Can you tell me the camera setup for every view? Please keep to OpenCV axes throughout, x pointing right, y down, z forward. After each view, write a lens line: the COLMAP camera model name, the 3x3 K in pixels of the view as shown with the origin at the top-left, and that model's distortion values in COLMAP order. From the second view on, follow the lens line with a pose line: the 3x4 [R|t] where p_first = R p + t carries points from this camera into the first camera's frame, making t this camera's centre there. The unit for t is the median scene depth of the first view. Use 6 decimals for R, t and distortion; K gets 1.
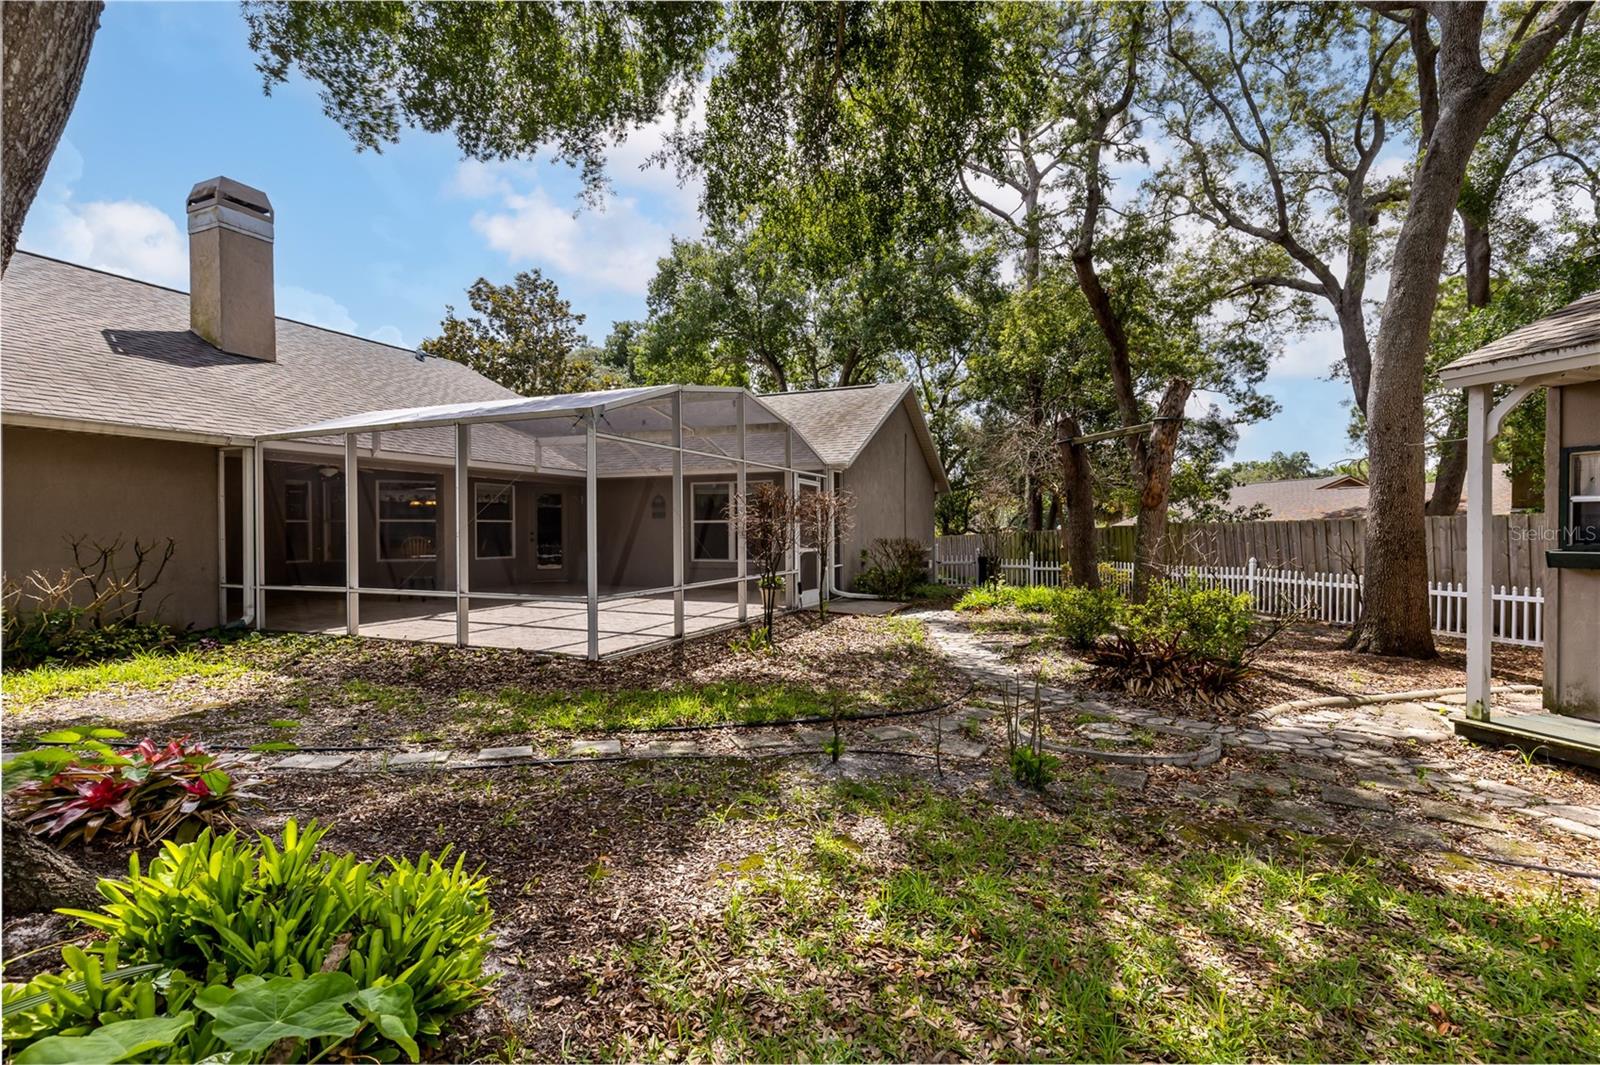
lens RADIAL K [[736.9, 0, 800.8], [0, 736.9, 535.0], [0, 0, 1]] dist [0.017104, -0.003542]
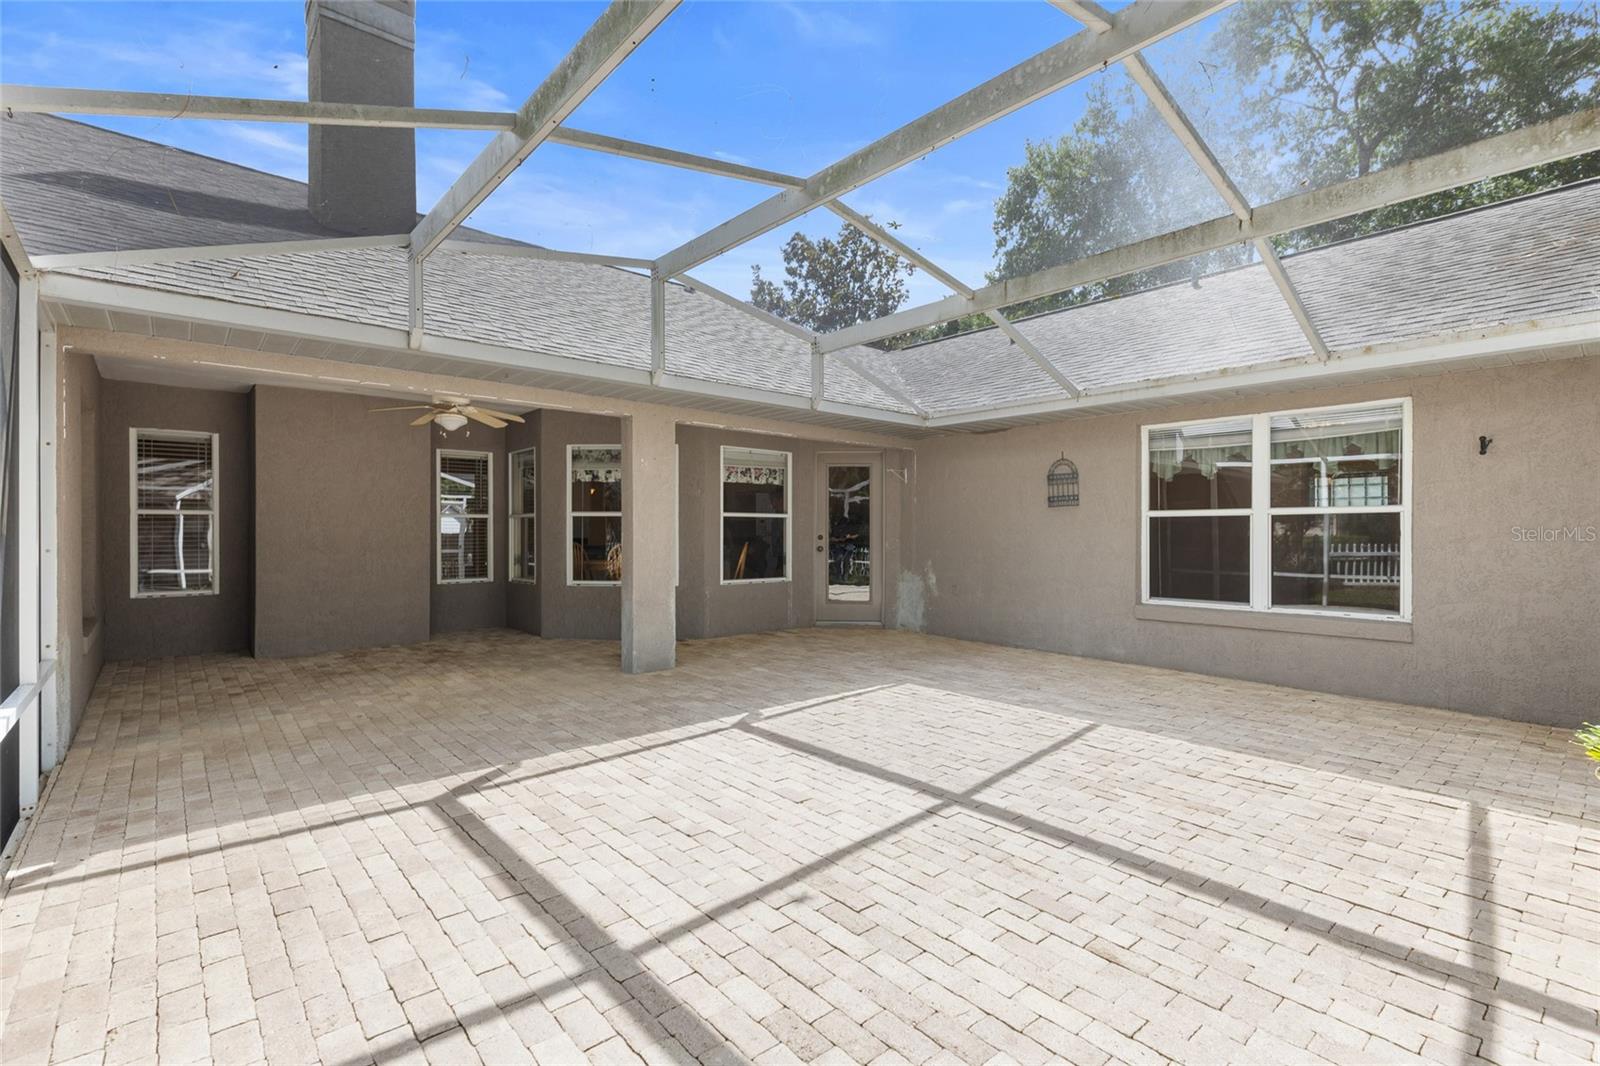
lens RADIAL K [[736.9, 0, 814.6], [0, 736.9, 532.2], [0, 0, 1]] dist [0.017104, -0.003542]
pose [[0.914281, 0.003352, -0.405067, -0.193149], [-0.003767, 0.999993, -0.000227, -0.007712], [0.405063, 0.001734, 0.914287, 0.665292]]
